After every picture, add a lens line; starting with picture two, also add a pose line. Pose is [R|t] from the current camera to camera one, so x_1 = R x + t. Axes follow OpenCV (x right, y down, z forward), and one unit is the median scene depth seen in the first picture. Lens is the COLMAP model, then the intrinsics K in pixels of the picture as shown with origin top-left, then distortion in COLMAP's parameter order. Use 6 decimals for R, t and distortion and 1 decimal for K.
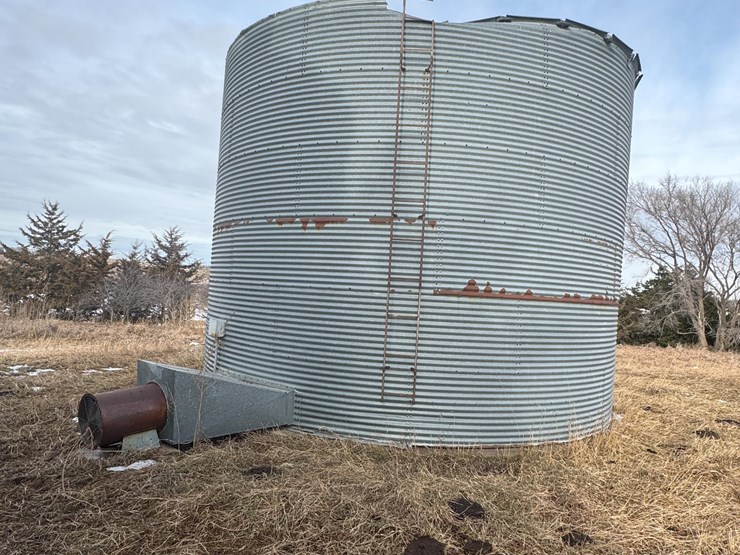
lens RADIAL K [[520.2, 0, 376.9], [0, 520.2, 274.7], [0, 0, 1]] dist [0.048924, -0.066458]
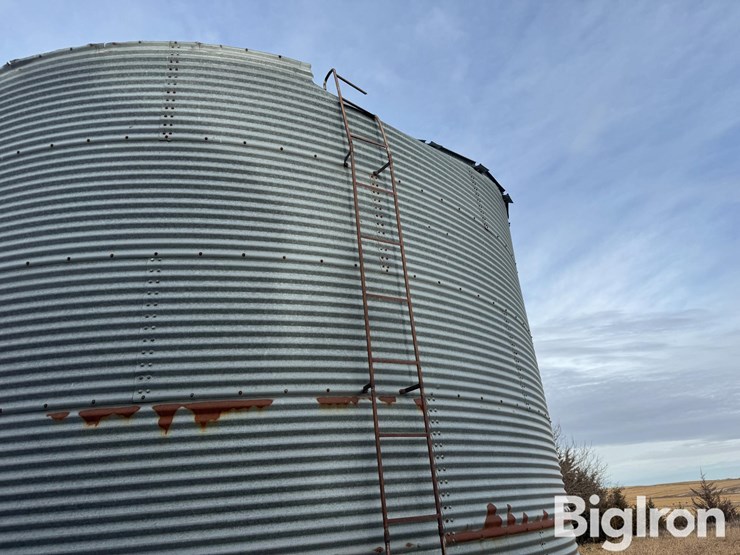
lens RADIAL K [[520.2, 0, 376.9], [0, 520.2, 274.7], [0, 0, 1]] dist [0.048924, -0.066458]
pose [[0.835727, 0.105330, 0.538949, -0.246052], [0.110459, 0.929129, -0.352870, -0.033311], [-0.537921, 0.354435, 0.764864, 0.529038]]
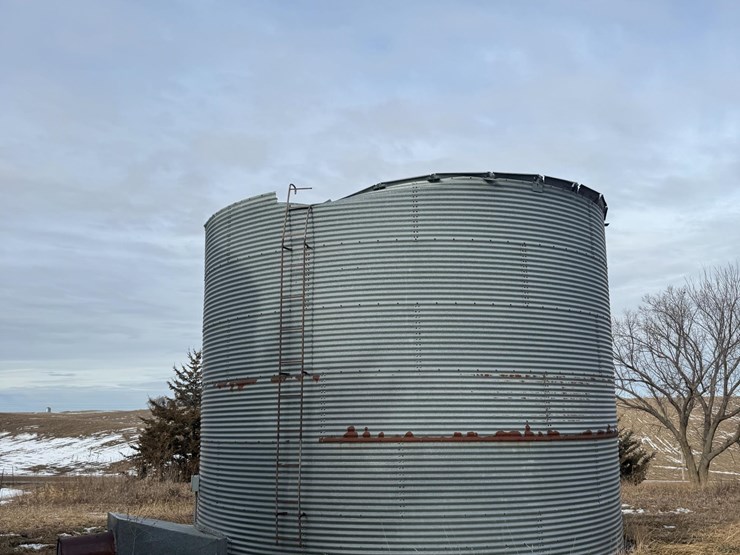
lens RADIAL K [[756.0, 0, 369.7], [0, 756.0, 259.6], [0, 0, 1]] dist [0.156282, 0.003868]
pose [[0.907192, -0.152468, -0.392117, 0.881571], [0.079110, 0.977217, -0.196948, -0.014220], [0.413211, 0.147649, 0.898586, -0.475280]]
